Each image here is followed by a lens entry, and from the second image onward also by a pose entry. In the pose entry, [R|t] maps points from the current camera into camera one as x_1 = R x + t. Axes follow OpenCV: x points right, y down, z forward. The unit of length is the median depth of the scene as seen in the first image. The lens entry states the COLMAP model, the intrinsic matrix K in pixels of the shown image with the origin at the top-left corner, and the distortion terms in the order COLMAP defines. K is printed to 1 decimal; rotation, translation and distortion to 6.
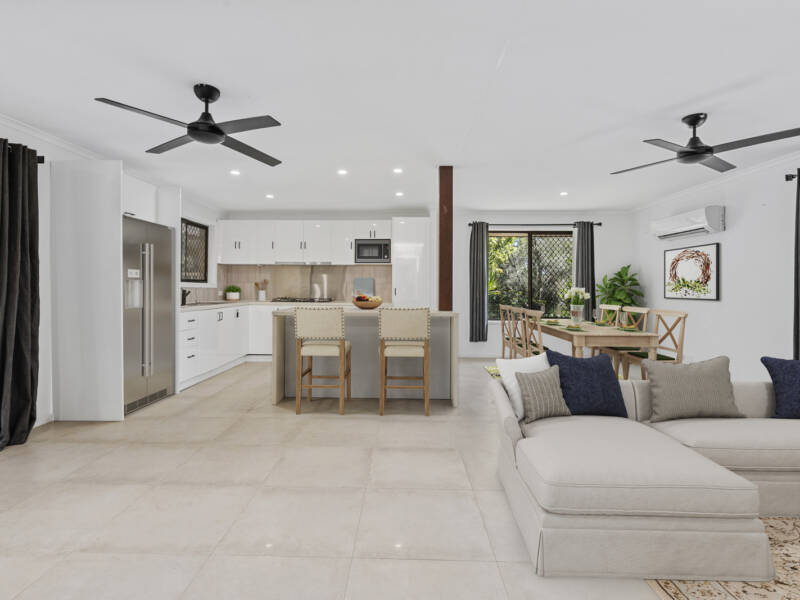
lens RADIAL K [[414.5, 0, 393.5], [0, 414.5, 281.6], [0, 0, 1]] dist [-0.008234, 0.000112]
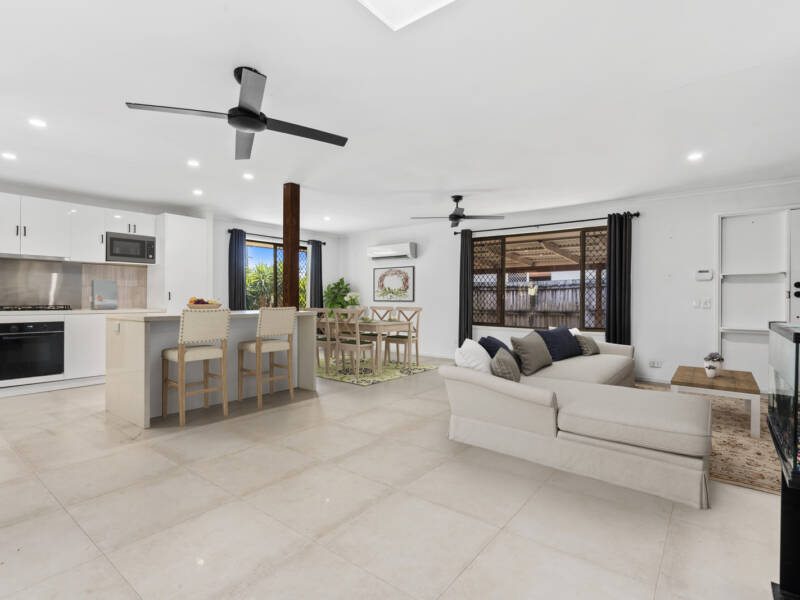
lens RADIAL K [[414.5, 0, 395.5], [0, 414.5, 300.0], [0, 0, 1]] dist [-0.008234, 0.000112]
pose [[0.585914, -0.004251, 0.810362, -0.506411], [-0.012835, 0.999812, 0.014525, 0.014870], [-0.810271, -0.018911, 0.585750, 0.085082]]
